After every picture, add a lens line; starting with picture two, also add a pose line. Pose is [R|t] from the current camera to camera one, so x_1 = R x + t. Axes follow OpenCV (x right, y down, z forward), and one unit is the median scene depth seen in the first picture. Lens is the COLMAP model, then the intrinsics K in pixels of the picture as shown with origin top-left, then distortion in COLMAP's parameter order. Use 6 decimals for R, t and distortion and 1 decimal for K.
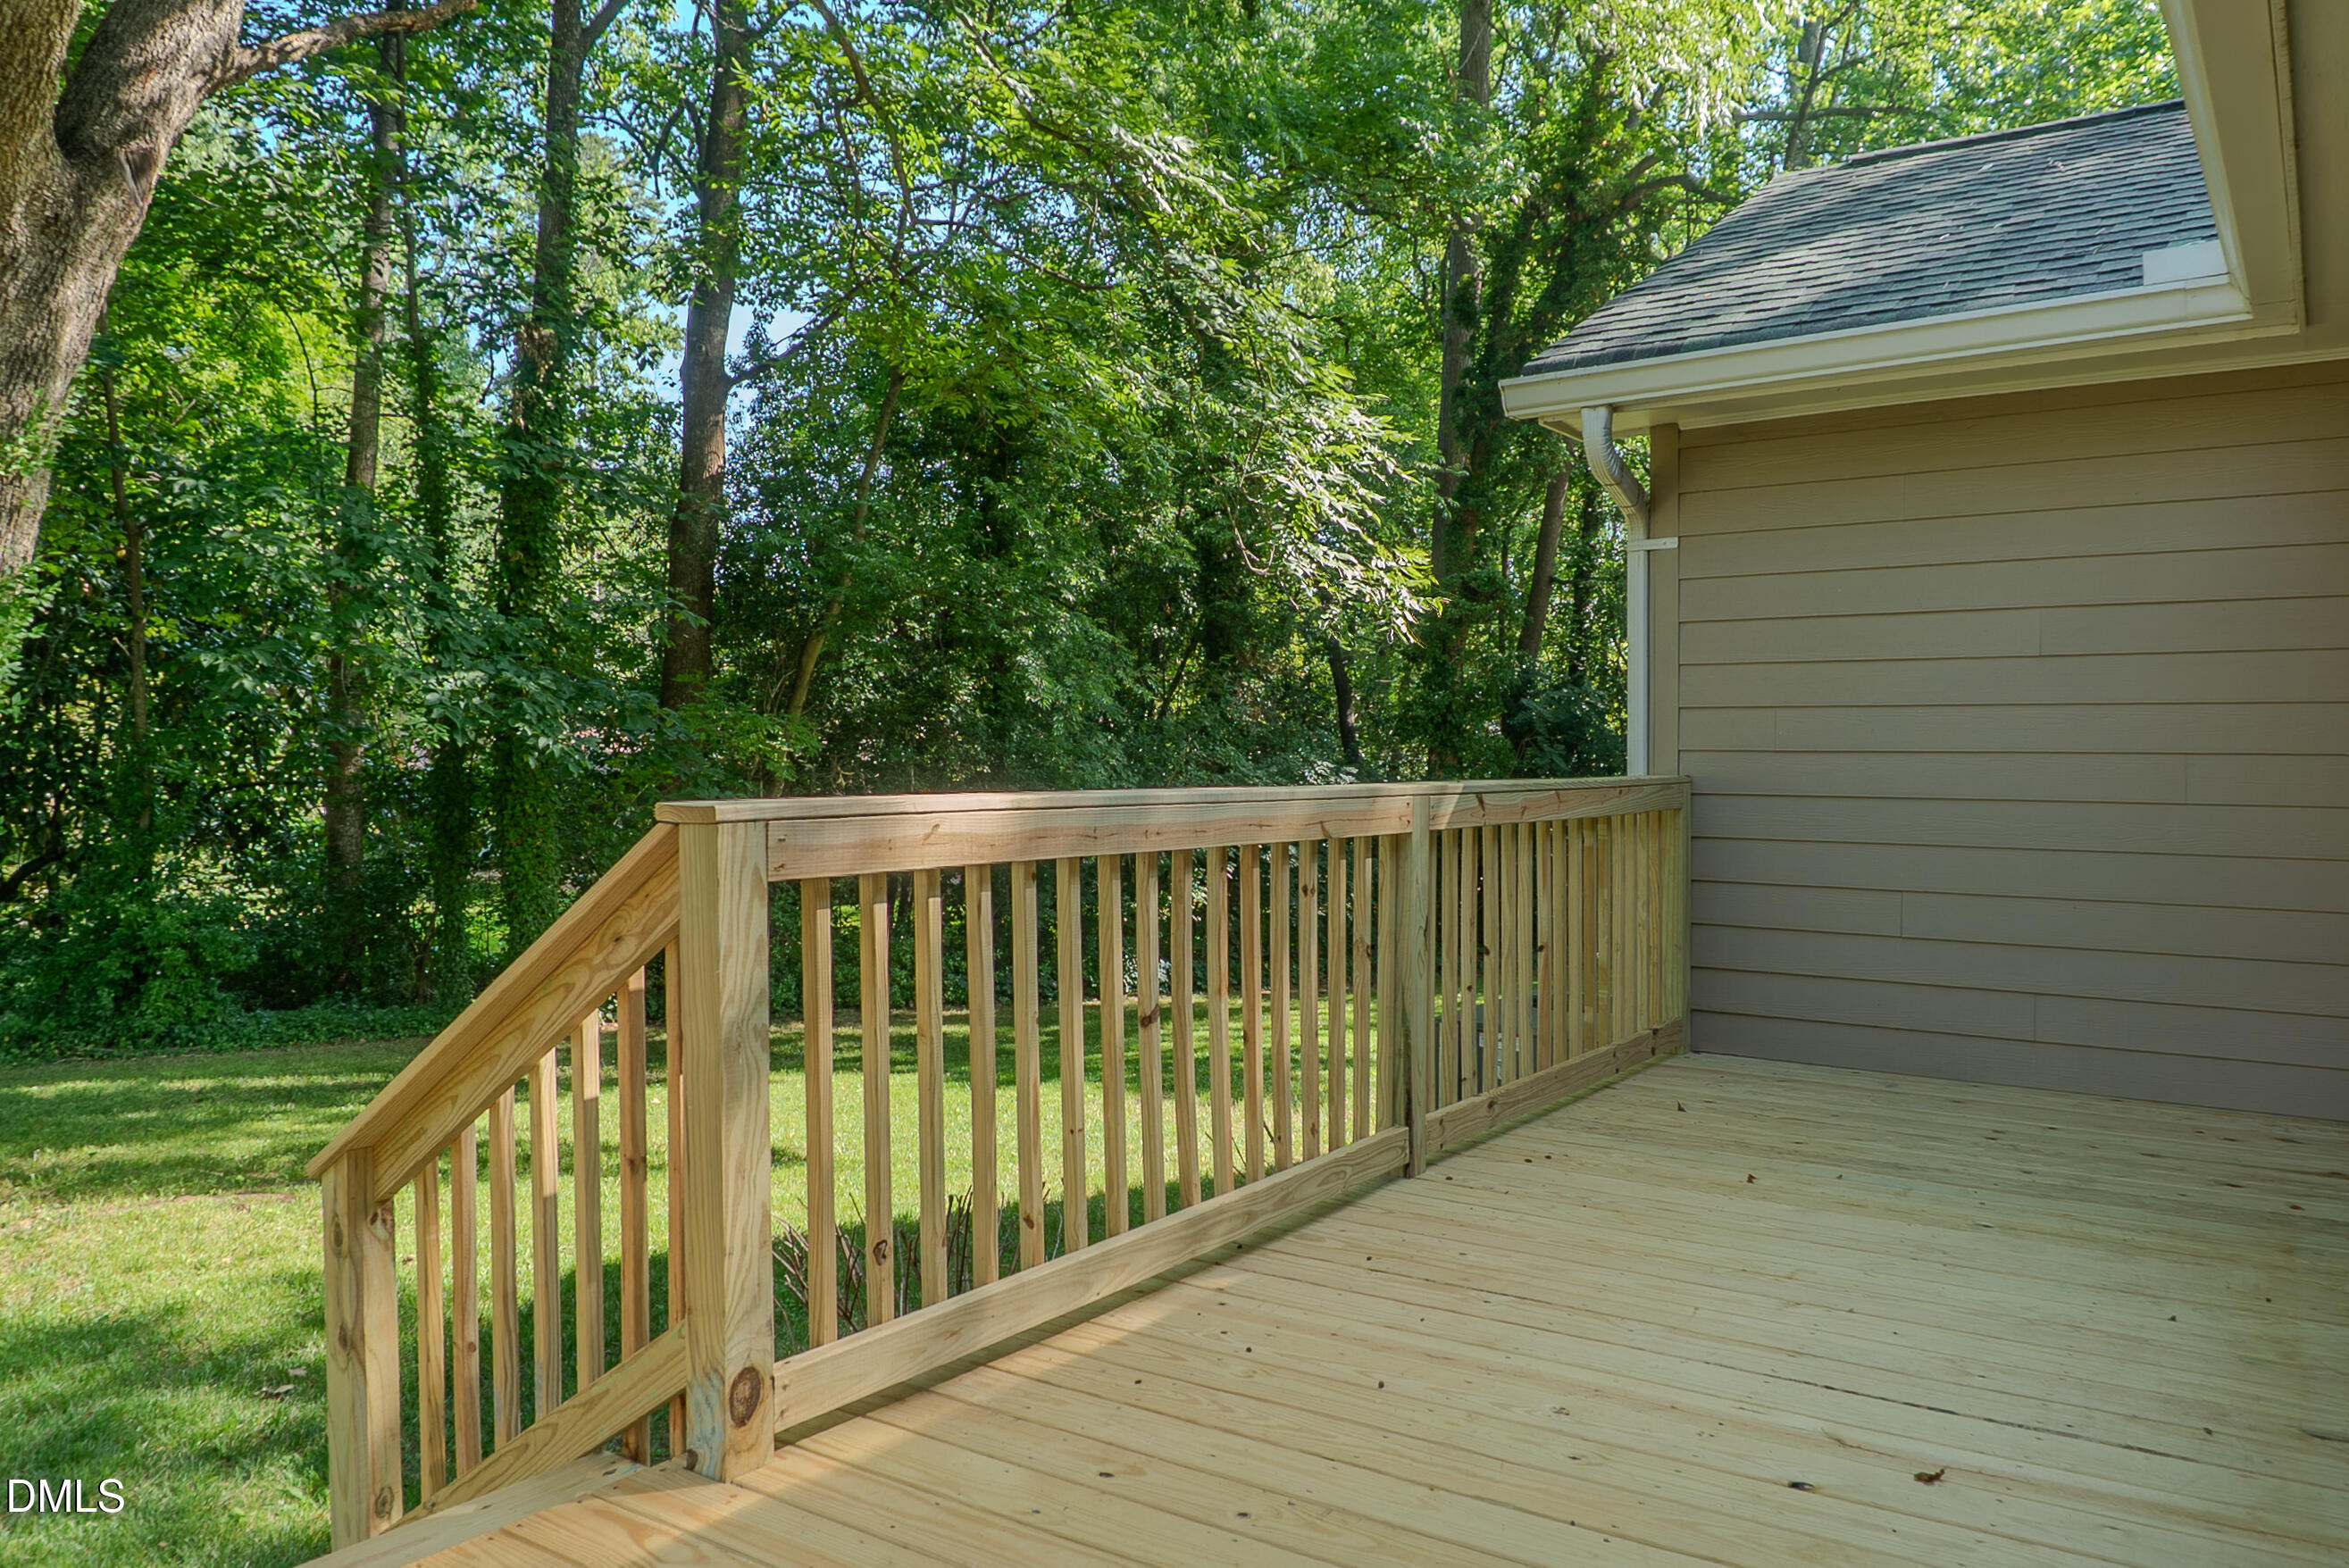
lens RADIAL K [[1578.0, 0, 1162.6], [0, 1578.0, 788.4], [0, 0, 1]] dist [-0.019325, -0.002928]
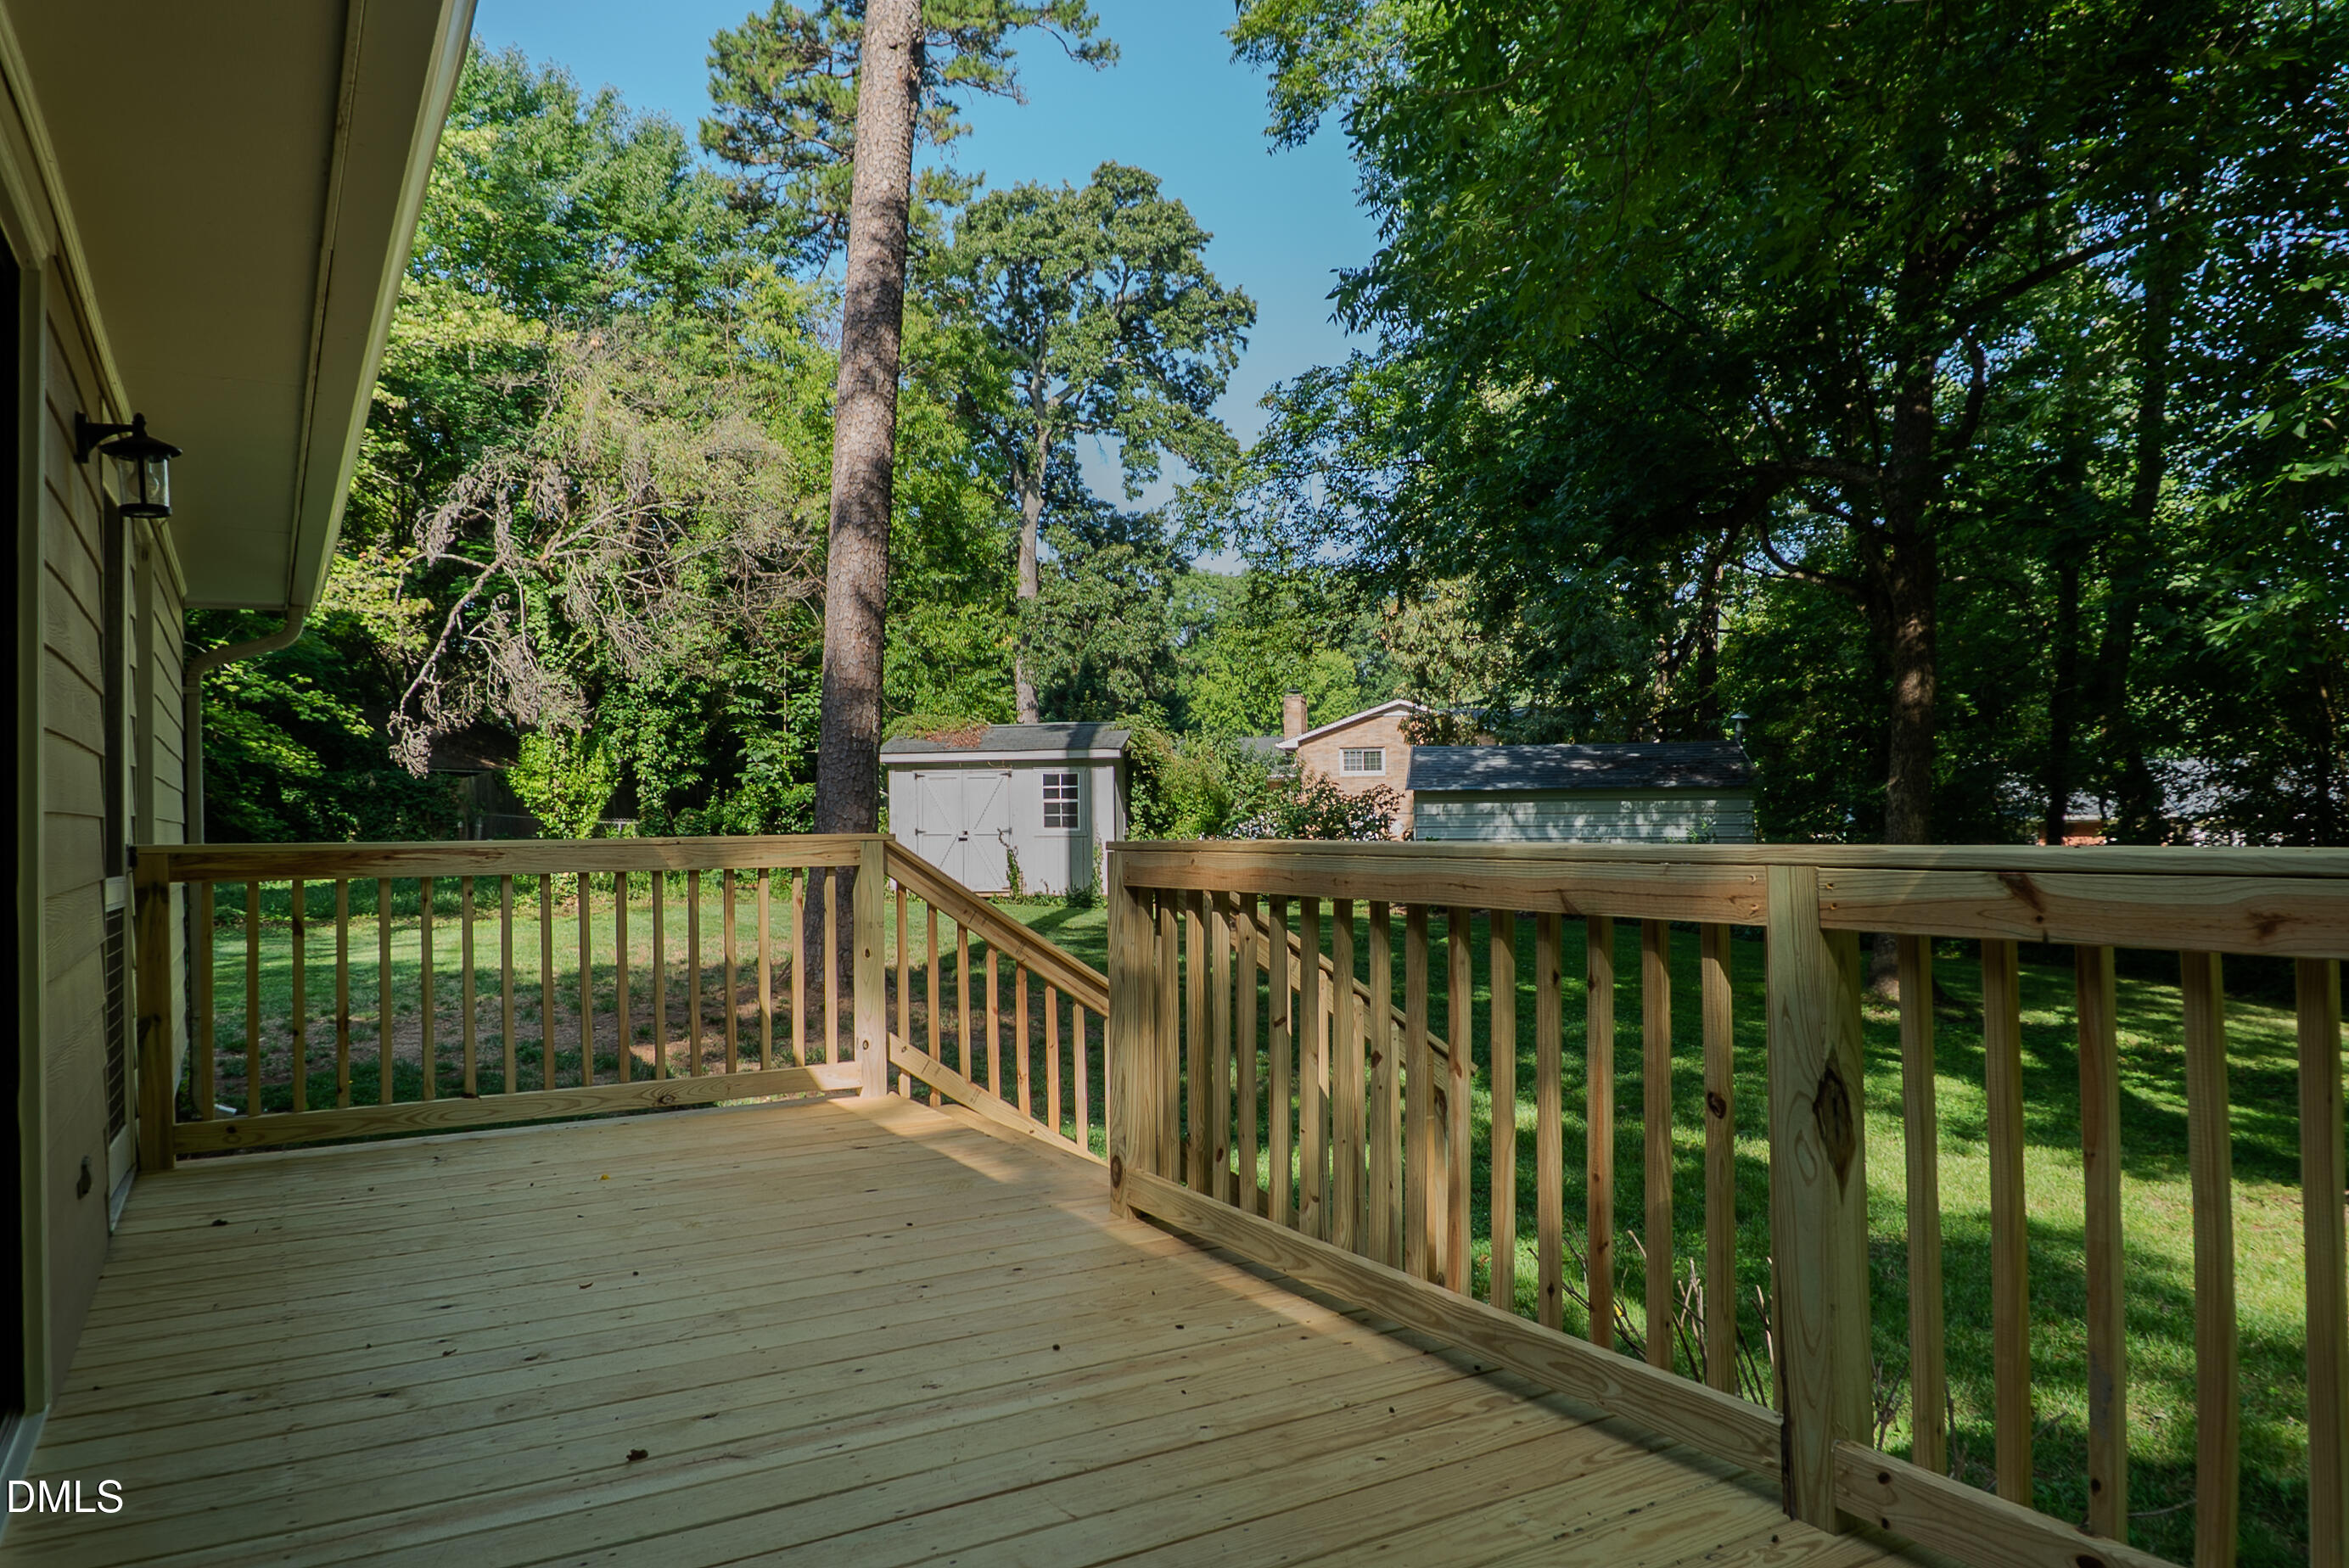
lens RADIAL K [[1578.0, 0, 1162.6], [0, 1578.0, 788.4], [0, 0, 1]] dist [-0.019325, -0.002928]
pose [[-0.392282, 0.001874, -0.919843, 1.081330], [0.006883, 0.999976, -0.000898, -0.035109], [0.919819, -0.006684, -0.392285, 1.395843]]
